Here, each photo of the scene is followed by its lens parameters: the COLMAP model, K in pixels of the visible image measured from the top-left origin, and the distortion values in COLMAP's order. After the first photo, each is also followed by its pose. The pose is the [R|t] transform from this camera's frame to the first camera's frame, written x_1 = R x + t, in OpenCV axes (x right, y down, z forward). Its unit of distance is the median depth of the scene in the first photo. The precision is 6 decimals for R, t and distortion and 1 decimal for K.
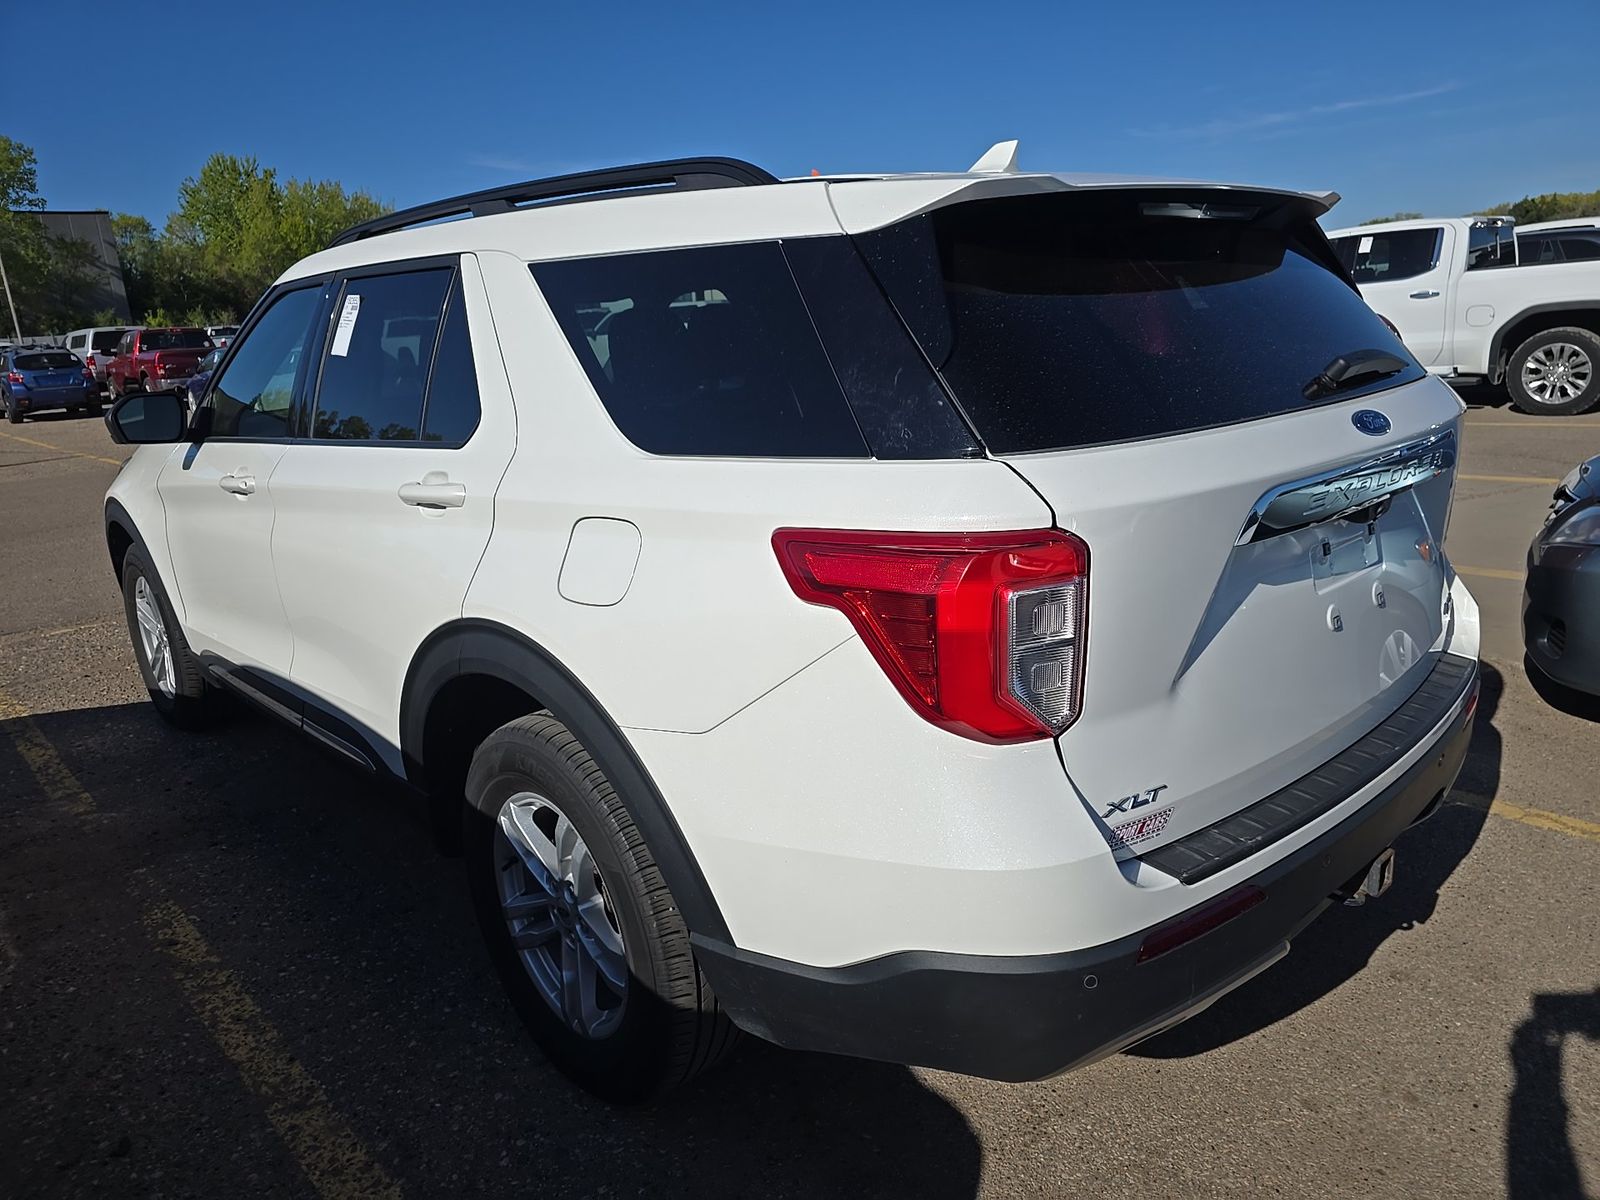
lens RADIAL K [[1068.6, 0, 800.0], [0, 1068.6, 600.0], [0, 0, 1]] dist [0.040180, -0.029695]
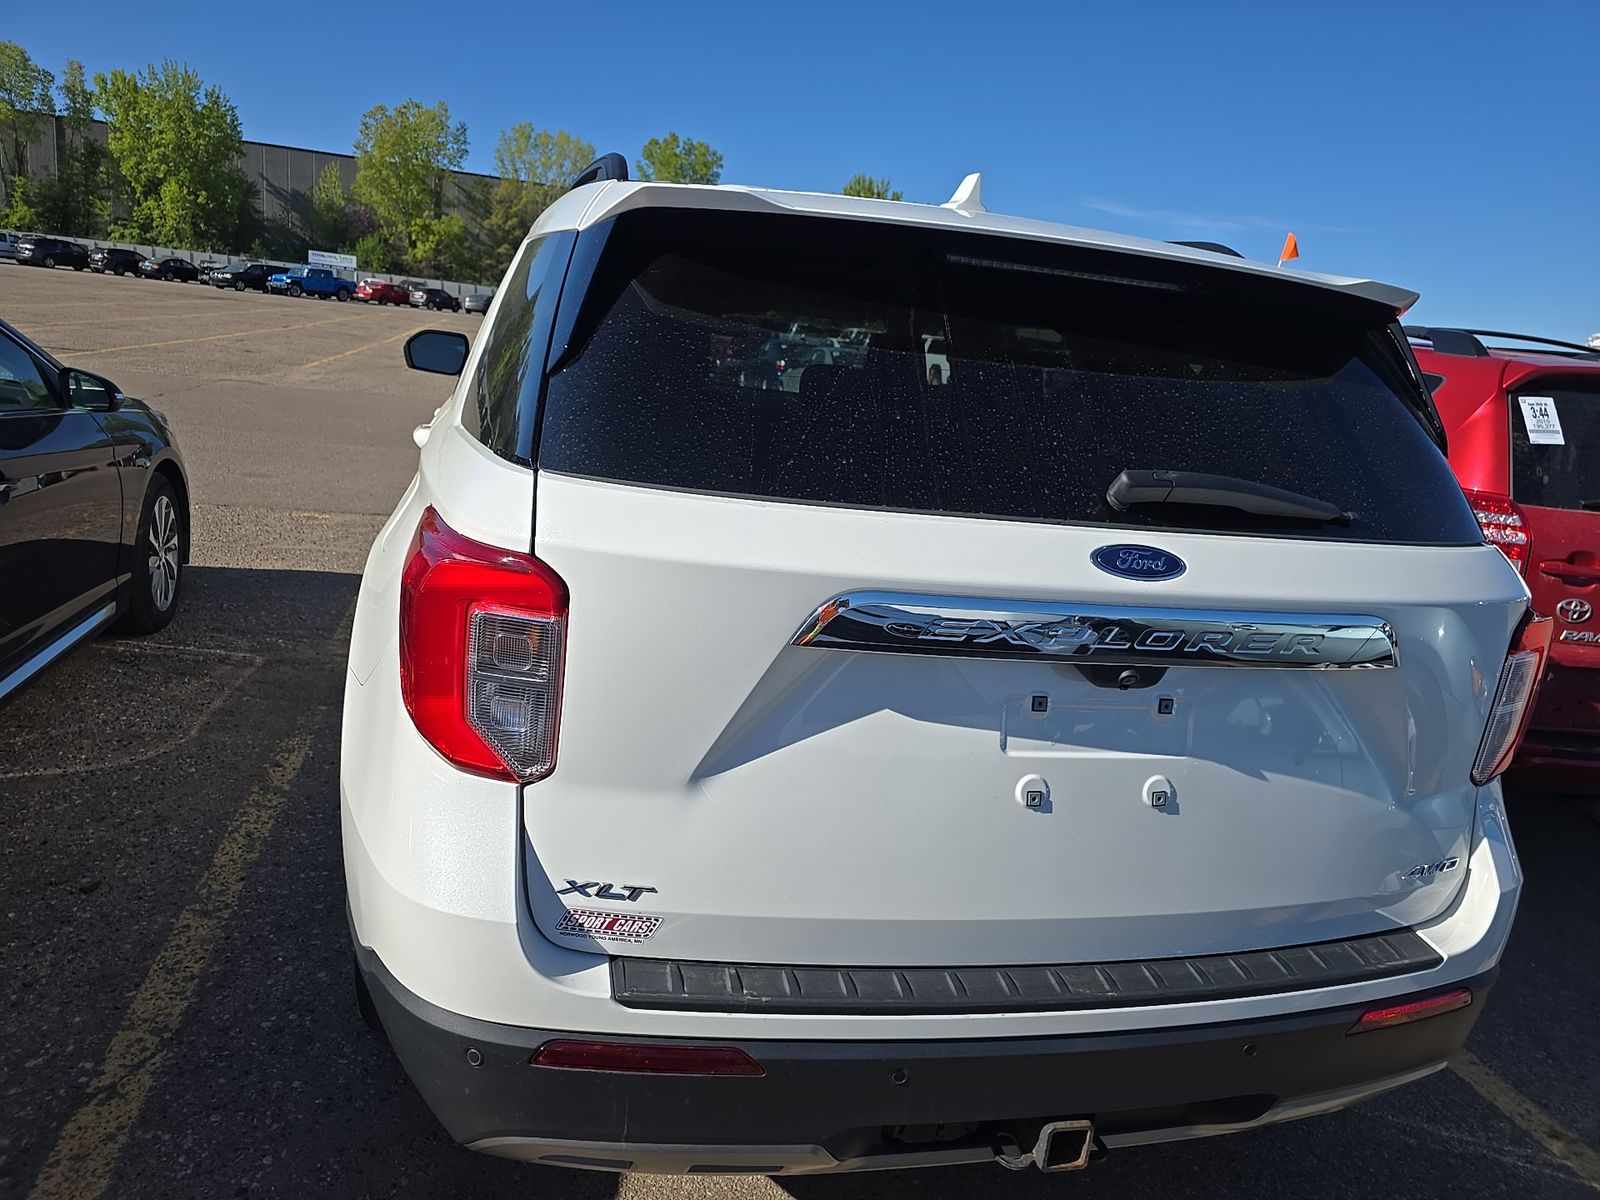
lens RADIAL K [[1068.6, 0, 800.0], [0, 1068.6, 600.0], [0, 0, 1]] dist [0.040180, -0.029695]
pose [[0.866236, 0.261084, -0.425994, 0.733412], [-0.275850, 0.960795, 0.027926, -0.105431], [0.416584, 0.093320, 0.904295, 0.241242]]
